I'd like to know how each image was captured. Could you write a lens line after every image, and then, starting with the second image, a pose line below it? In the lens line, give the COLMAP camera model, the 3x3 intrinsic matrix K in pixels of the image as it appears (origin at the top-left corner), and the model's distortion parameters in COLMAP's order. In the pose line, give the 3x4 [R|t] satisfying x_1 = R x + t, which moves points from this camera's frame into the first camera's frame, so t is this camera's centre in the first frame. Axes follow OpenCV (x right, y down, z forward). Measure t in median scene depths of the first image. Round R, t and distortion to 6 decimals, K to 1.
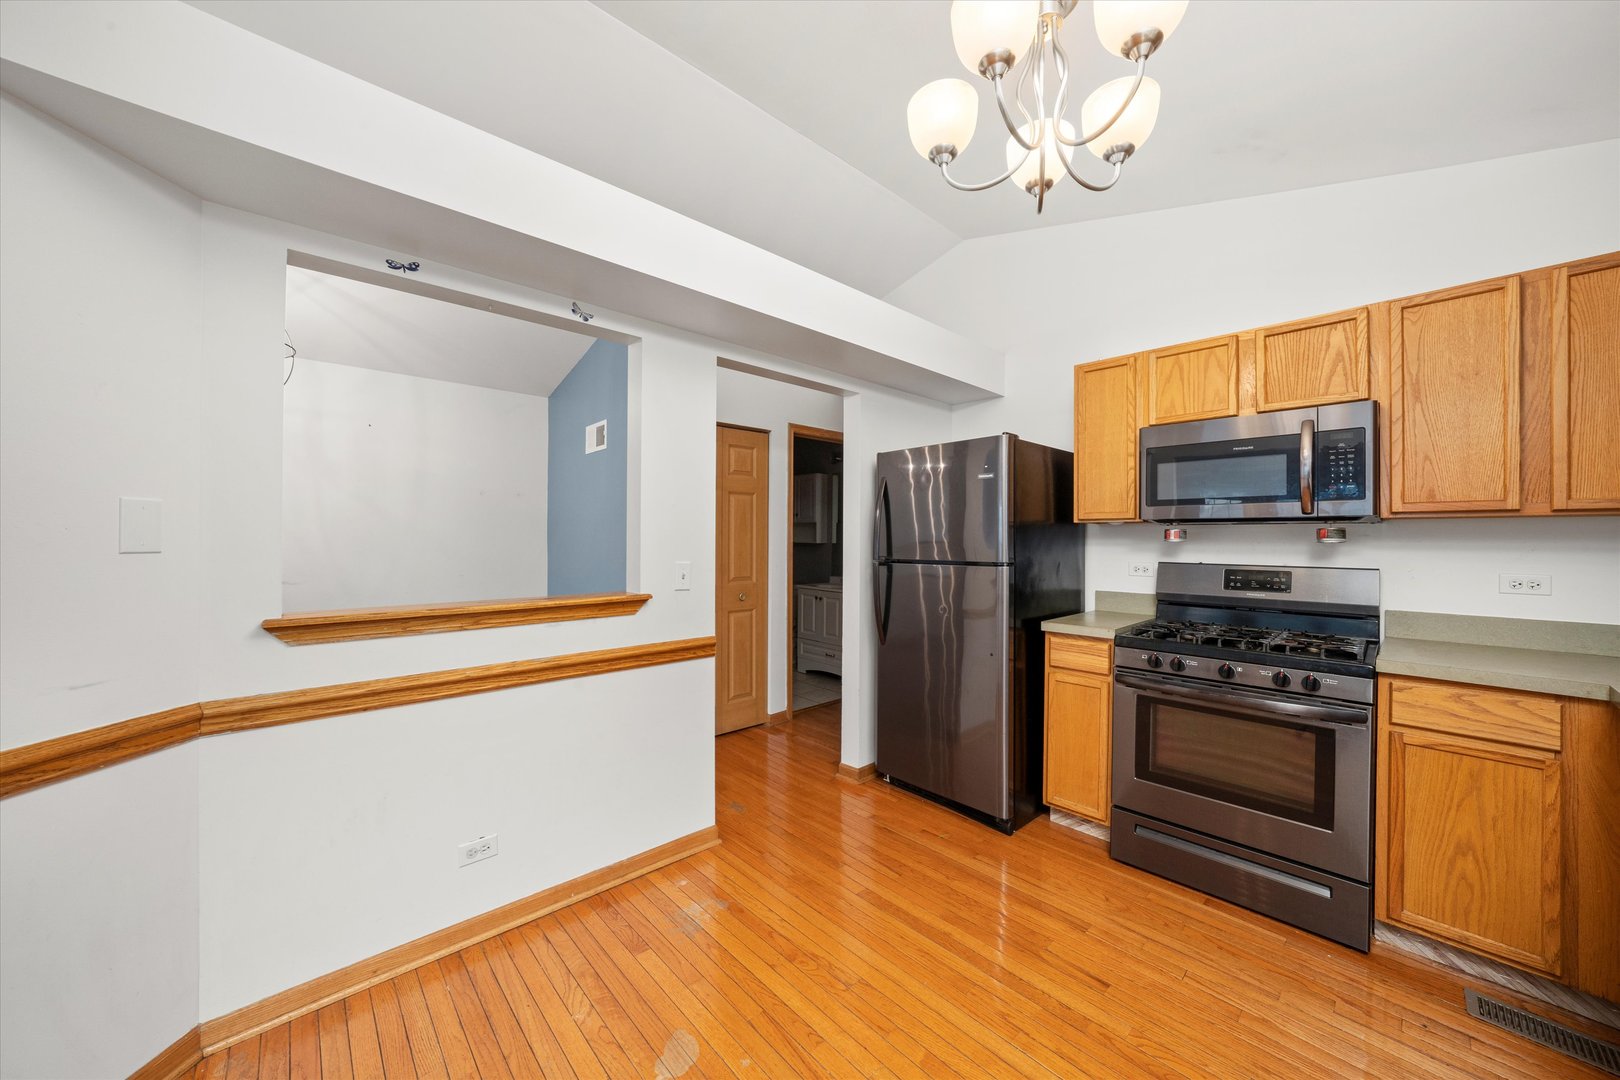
lens RADIAL K [[582.6, 0, 787.0], [0, 582.6, 534.5], [0, 0, 1]] dist [-0.015753, 0.000039]
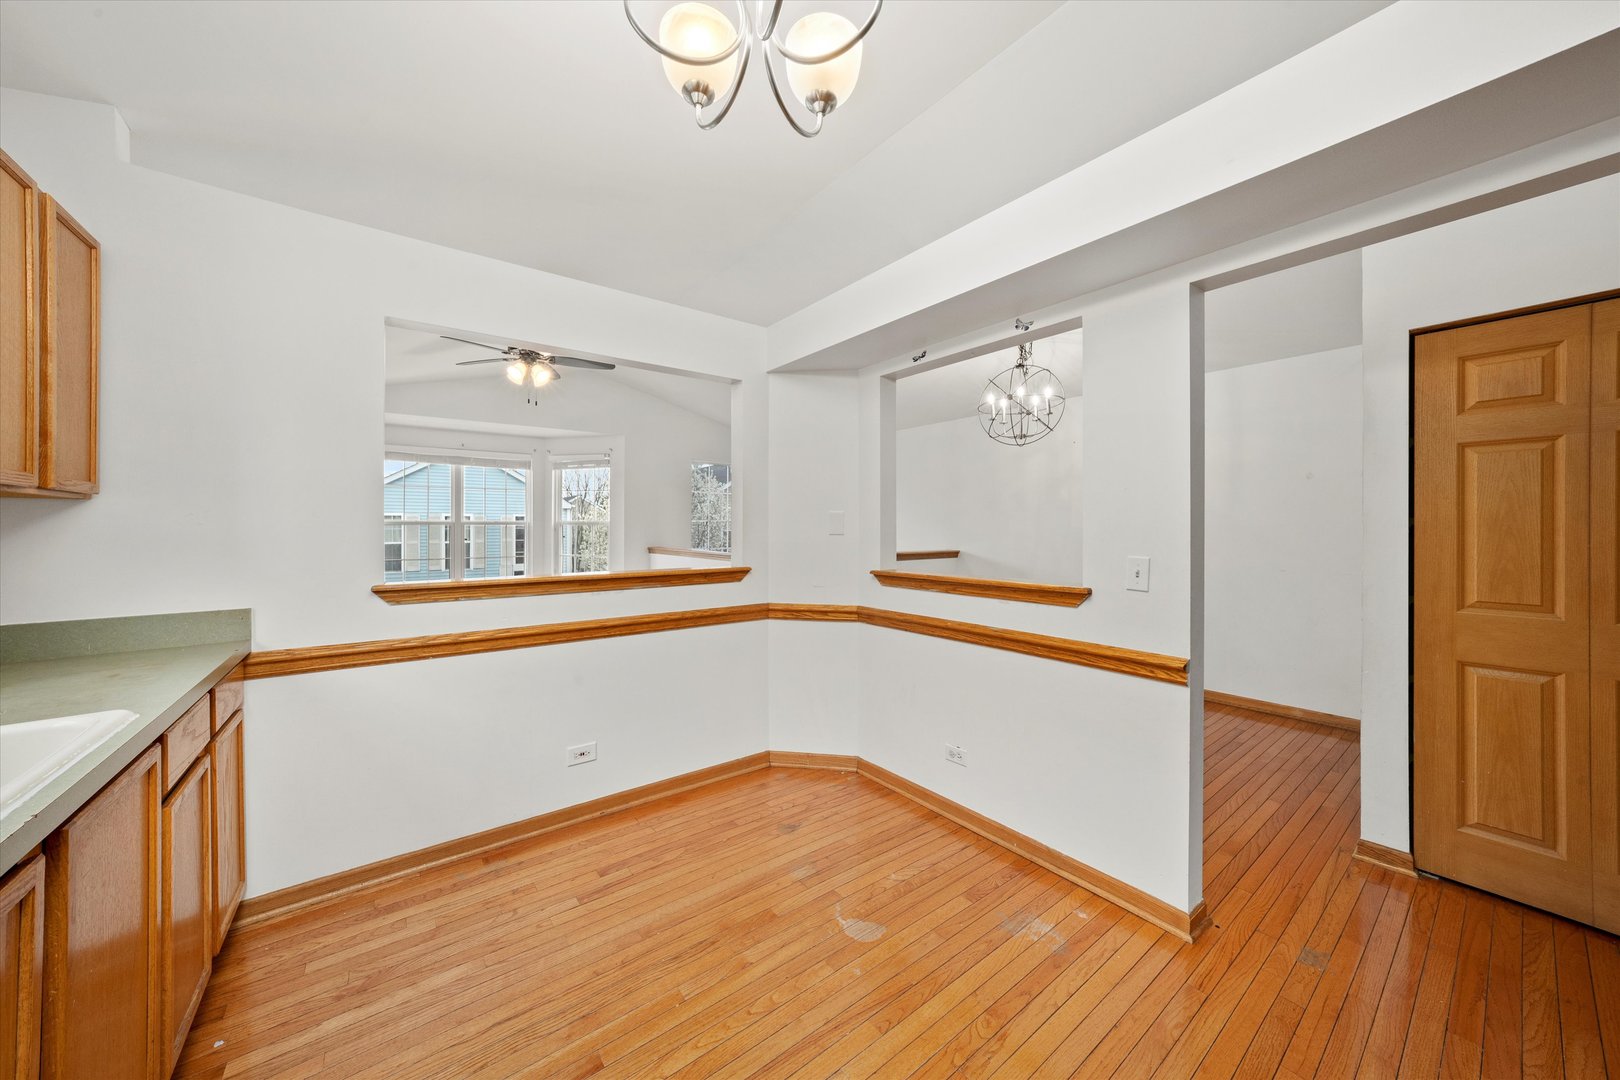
lens RADIAL K [[553.9, 0, 810.3], [0, 553.9, 525.2], [0, 0, 1]] dist [-0.000102, -0.000009]
pose [[-0.064496, -0.006883, -0.997894, 1.721133], [0.006756, 0.999950, -0.007334, 0.011750], [0.997895, -0.007215, -0.064446, 1.570854]]
